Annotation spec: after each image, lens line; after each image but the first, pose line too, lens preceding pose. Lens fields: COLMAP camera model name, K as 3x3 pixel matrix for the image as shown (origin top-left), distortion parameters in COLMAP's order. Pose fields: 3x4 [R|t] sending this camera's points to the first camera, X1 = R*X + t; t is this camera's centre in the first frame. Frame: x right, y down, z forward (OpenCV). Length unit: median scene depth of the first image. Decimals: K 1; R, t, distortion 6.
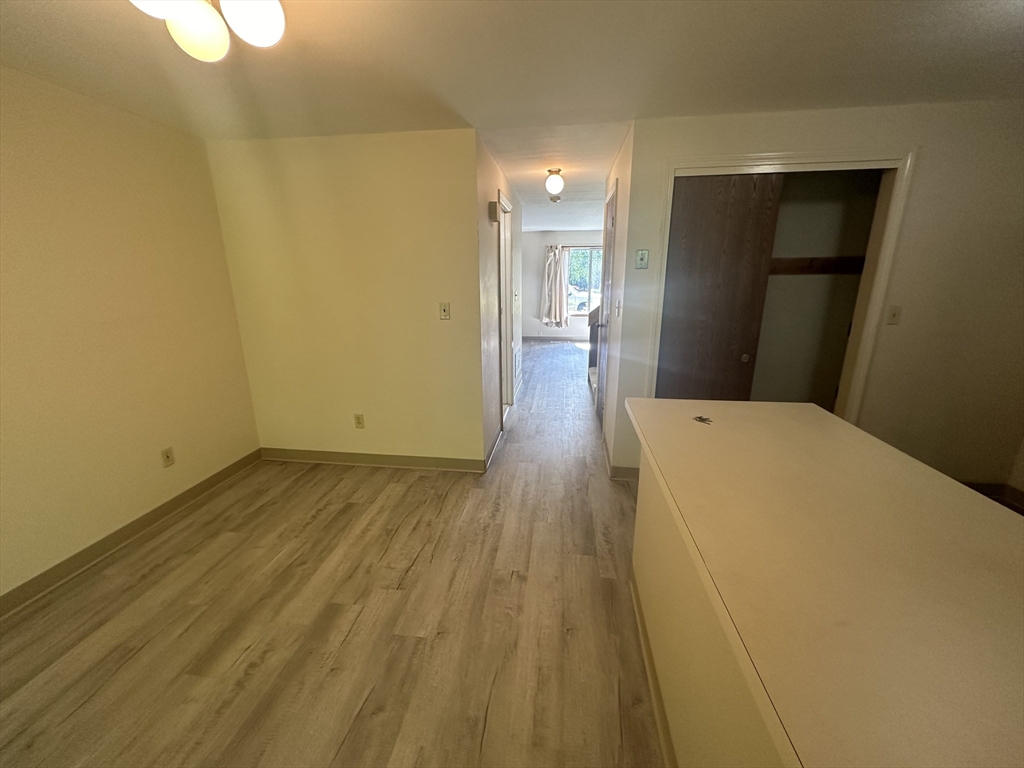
lens RADIAL K [[406.5, 0, 512.0], [0, 406.5, 384.0], [0, 0, 1]] dist [-0.001038, 0.000088]
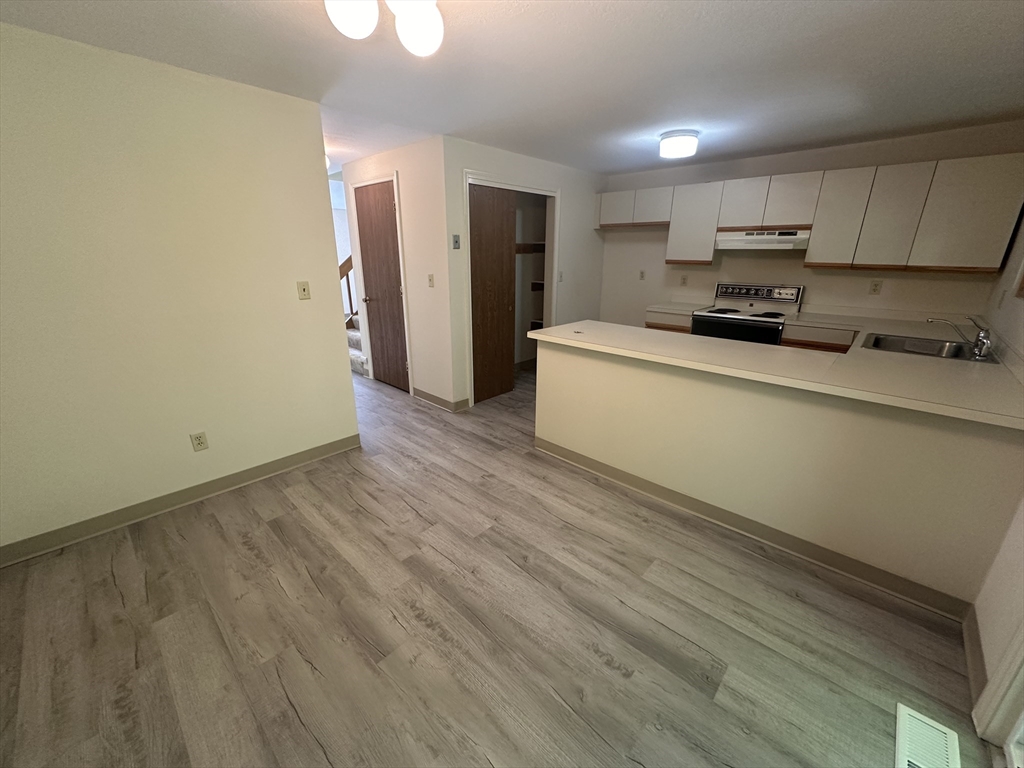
lens RADIAL K [[406.5, 0, 512.0], [0, 406.5, 384.0], [0, 0, 1]] dist [-0.001038, 0.000088]
pose [[0.586285, -0.240288, 0.773648, -0.856107], [0.201280, 0.968258, 0.148199, -0.013811], [-0.784701, 0.068833, 0.616041, 0.066000]]
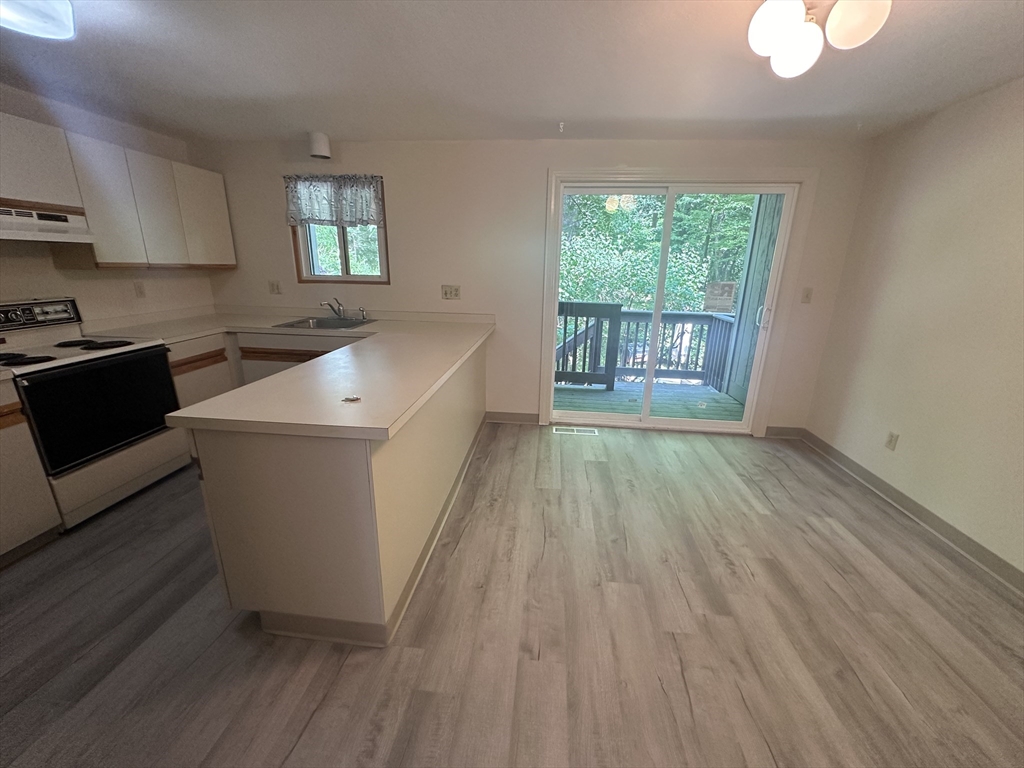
lens RADIAL K [[406.5, 0, 512.0], [0, 406.5, 384.0], [0, 0, 1]] dist [-0.001038, 0.000088]
pose [[-0.999719, -0.002687, -0.023560, 0.065574], [-0.014671, 0.850666, 0.525502, -0.335734], [0.018630, 0.525700, -0.850466, 1.289967]]
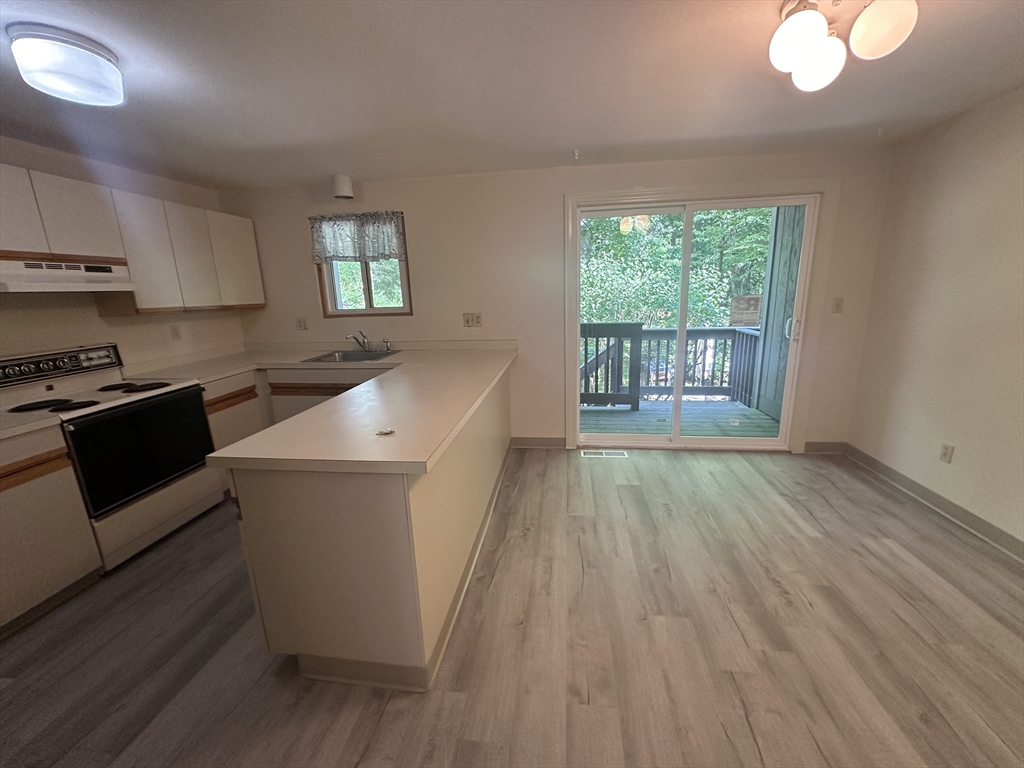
lens RADIAL K [[406.5, 0, 512.0], [0, 406.5, 384.0], [0, 0, 1]] dist [-0.001038, 0.000088]
pose [[-0.999093, 0.038674, 0.017818, 0.094031], [0.042492, 0.878493, 0.475862, -0.336224], [0.002750, 0.476187, -0.879340, 1.275893]]
